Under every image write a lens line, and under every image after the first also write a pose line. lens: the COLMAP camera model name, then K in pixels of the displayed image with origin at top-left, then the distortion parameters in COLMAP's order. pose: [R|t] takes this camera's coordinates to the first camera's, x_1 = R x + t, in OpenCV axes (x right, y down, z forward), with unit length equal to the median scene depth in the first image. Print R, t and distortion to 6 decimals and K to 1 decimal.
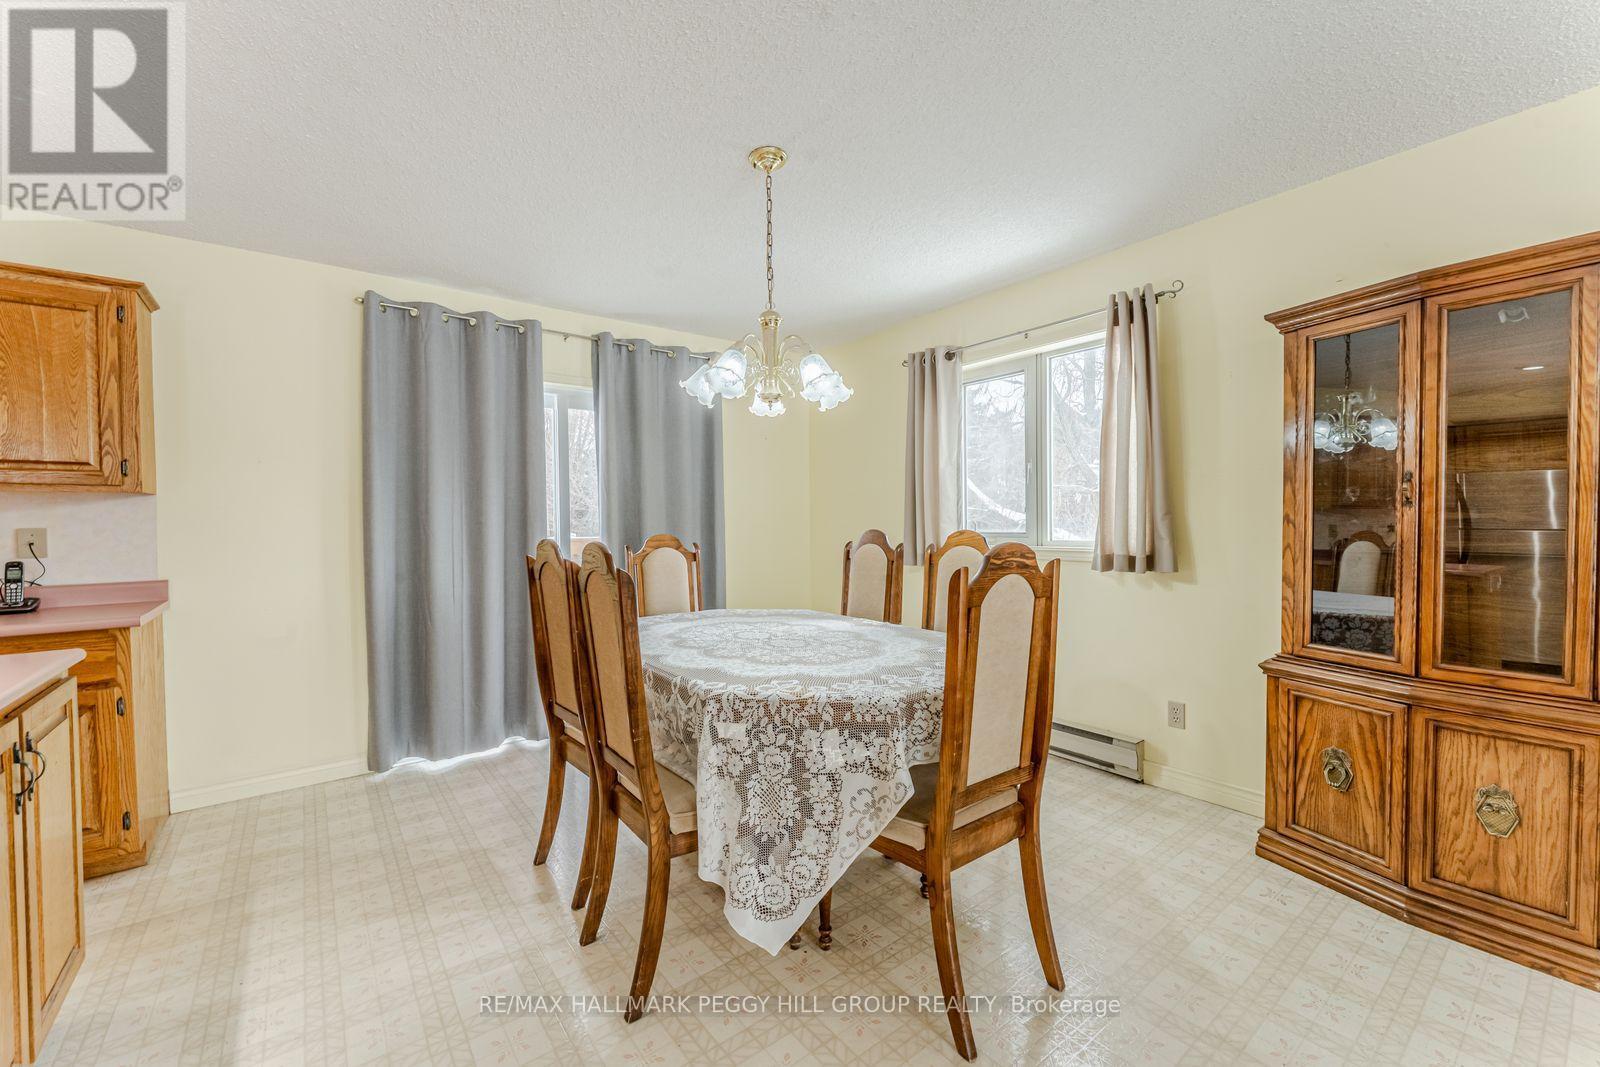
lens RADIAL K [[706.1, 0, 800.0], [0, 706.1, 533.5], [0, 0, 1]] dist [-0.002258, -0.000255]
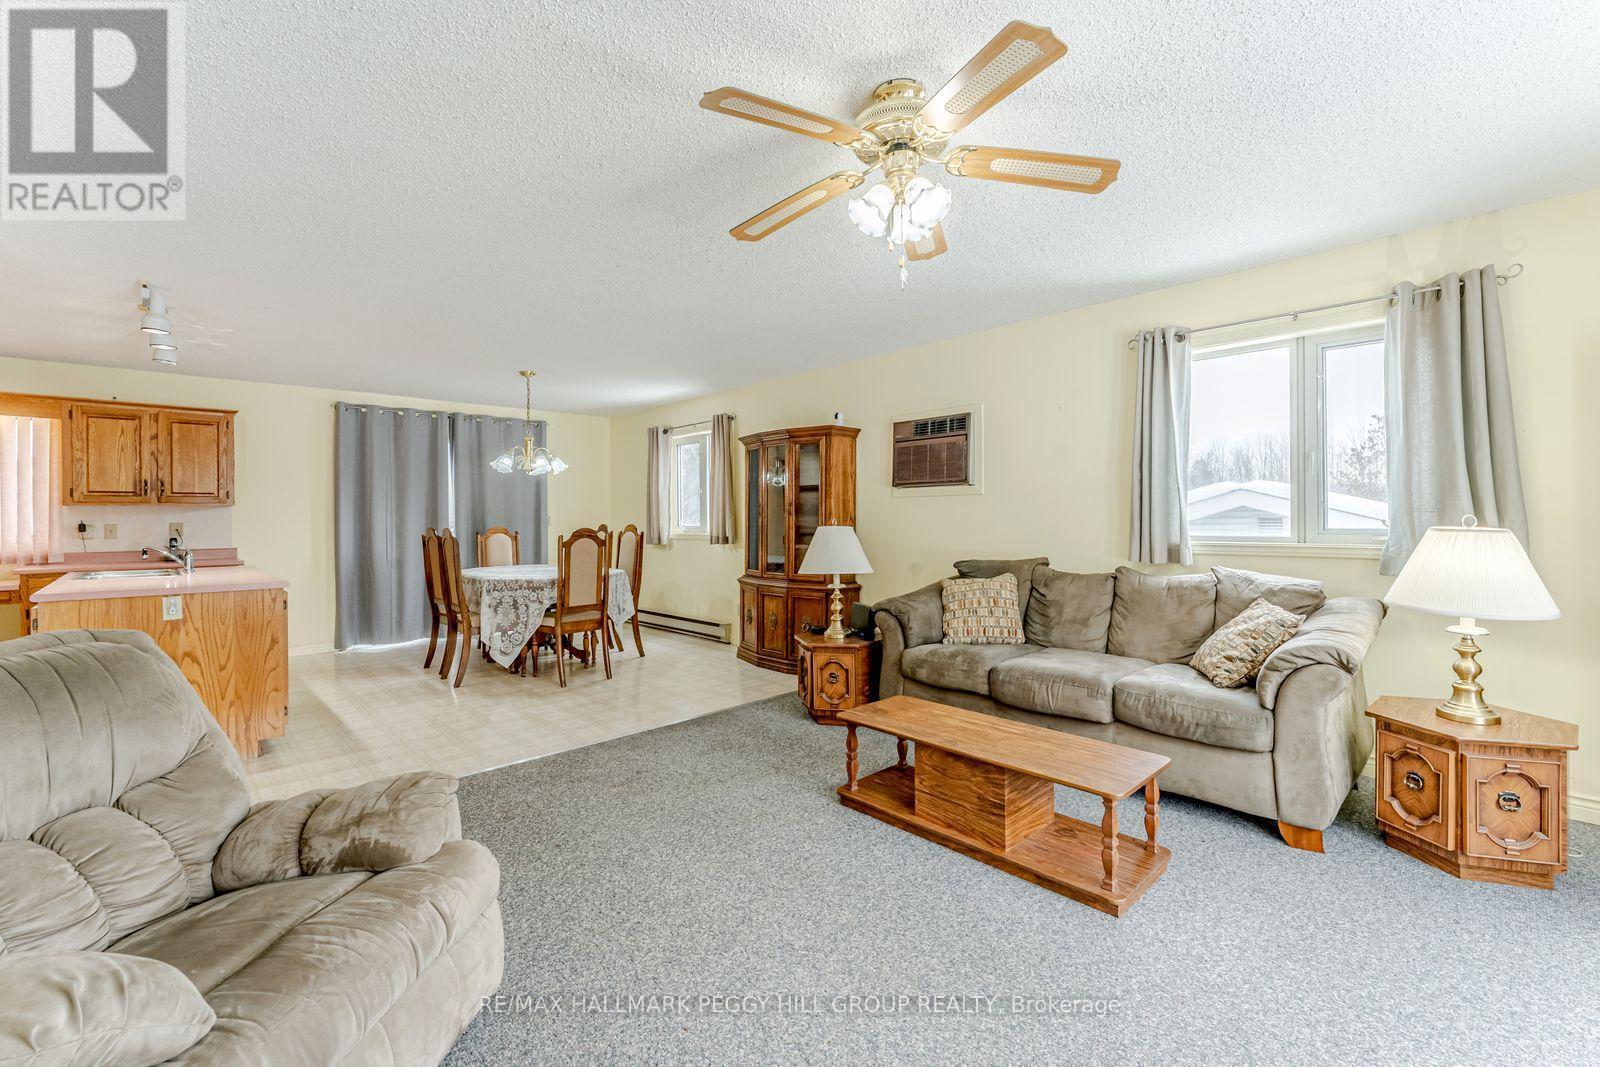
lens RADIAL K [[687.2, 0, 796.8], [0, 687.2, 509.5], [0, 0, 1]] dist [0.008182, -0.000335]
pose [[0.993683, 0.003915, 0.112159, 0.569980], [-0.000875, 0.999631, -0.027144, 0.008646], [-0.112224, 0.026874, 0.993319, -1.363449]]
